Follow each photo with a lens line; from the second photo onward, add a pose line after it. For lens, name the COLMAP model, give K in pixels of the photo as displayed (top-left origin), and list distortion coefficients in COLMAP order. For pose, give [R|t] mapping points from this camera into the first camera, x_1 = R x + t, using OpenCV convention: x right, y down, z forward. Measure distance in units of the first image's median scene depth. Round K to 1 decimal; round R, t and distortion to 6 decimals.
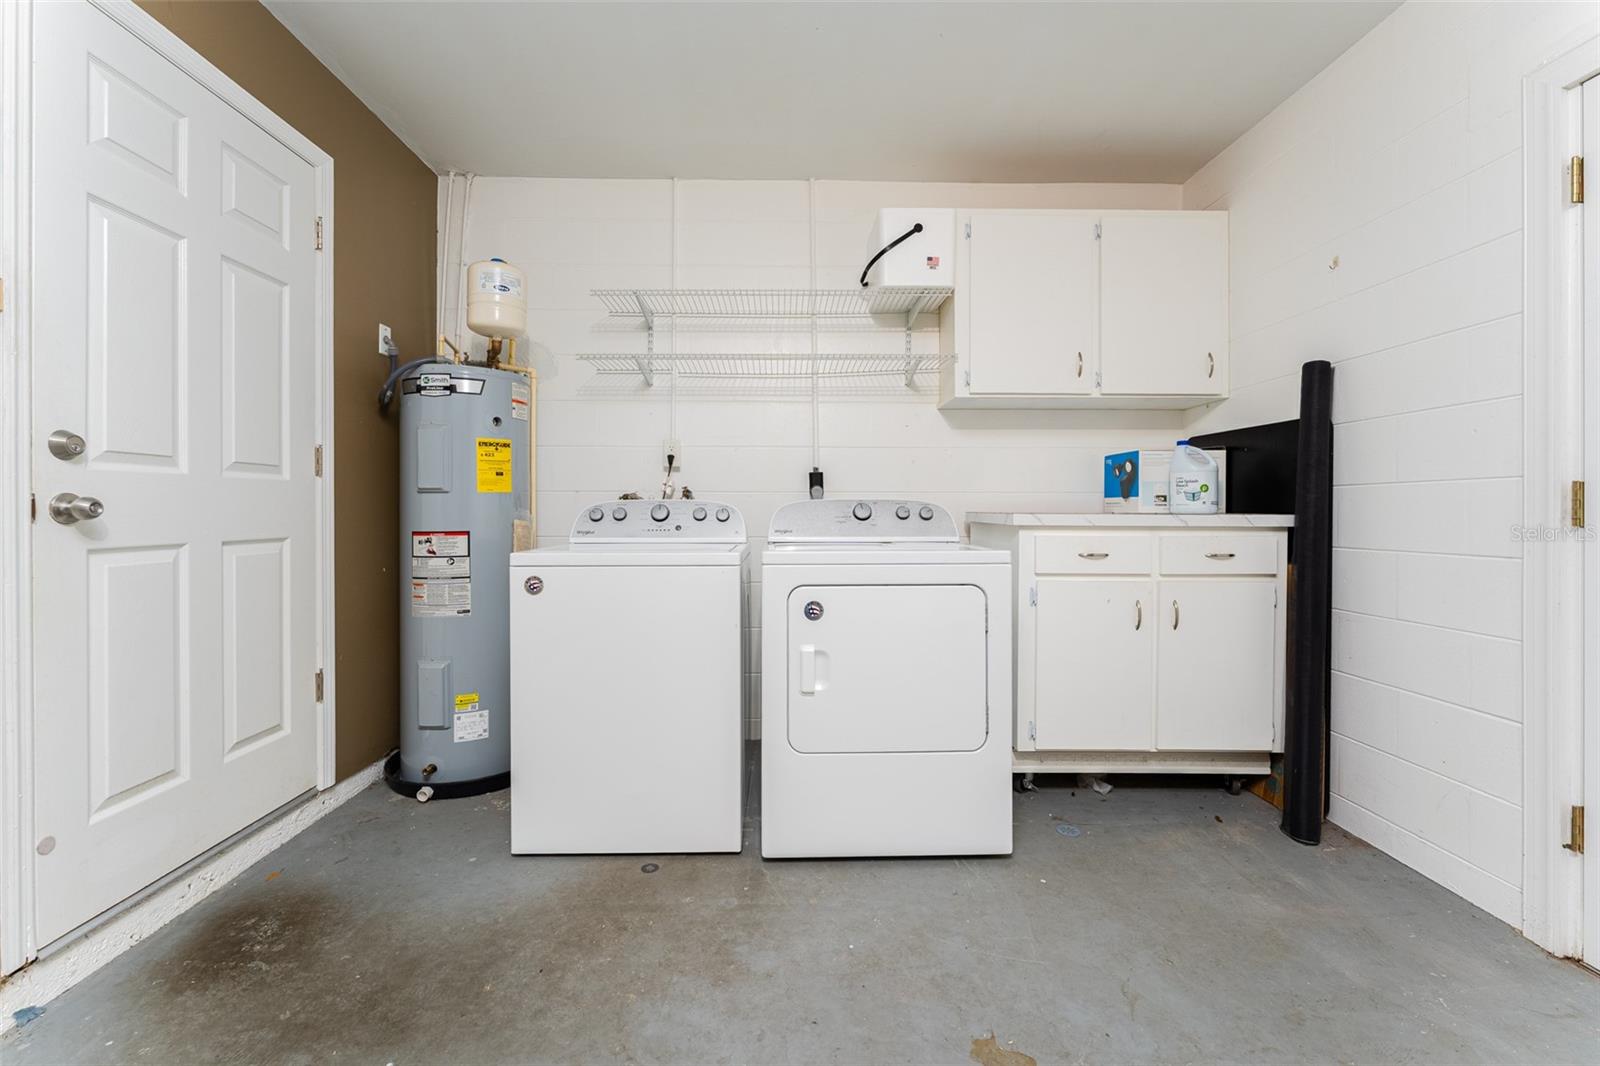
lens RADIAL K [[647.8, 0, 791.7], [0, 647.8, 519.4], [0, 0, 1]] dist [0.000352, -0.000070]
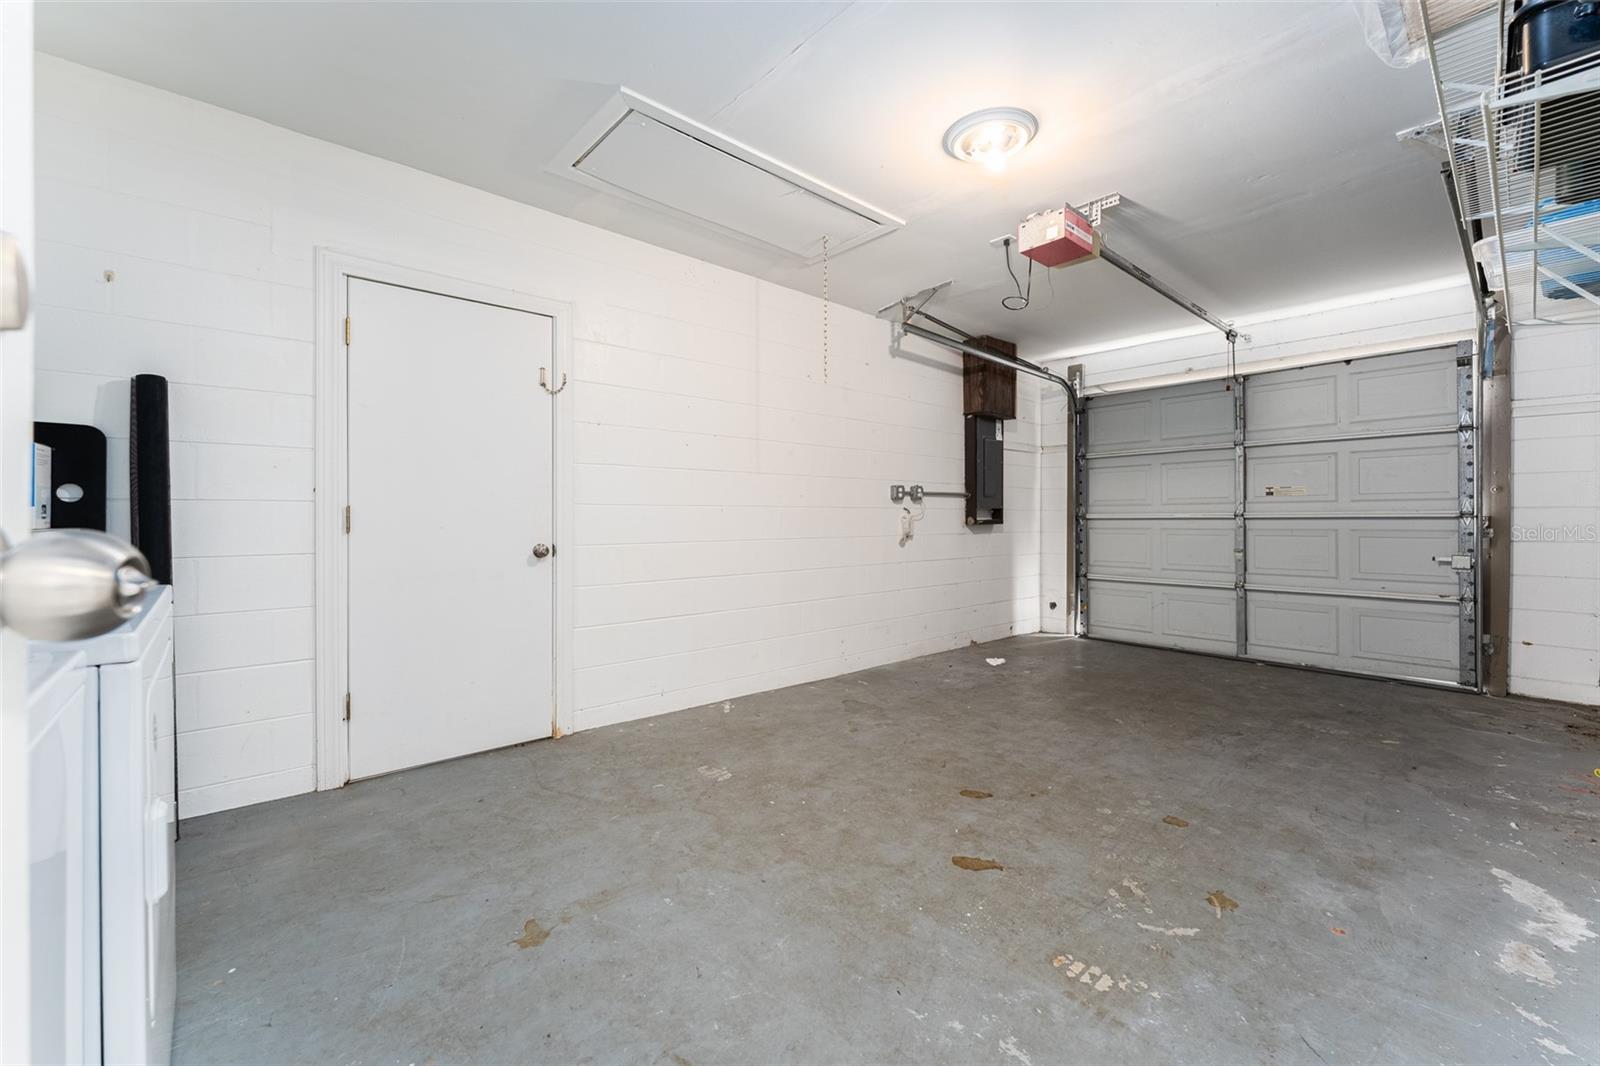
lens RADIAL K [[647.8, 0, 791.7], [0, 647.8, 519.4], [0, 0, 1]] dist [0.000352, -0.000070]
pose [[-0.649747, 0.001601, 0.760149, -0.917158], [0.007197, 0.999966, 0.004046, -0.023333], [-0.760116, 0.008099, -0.649737, 1.282334]]
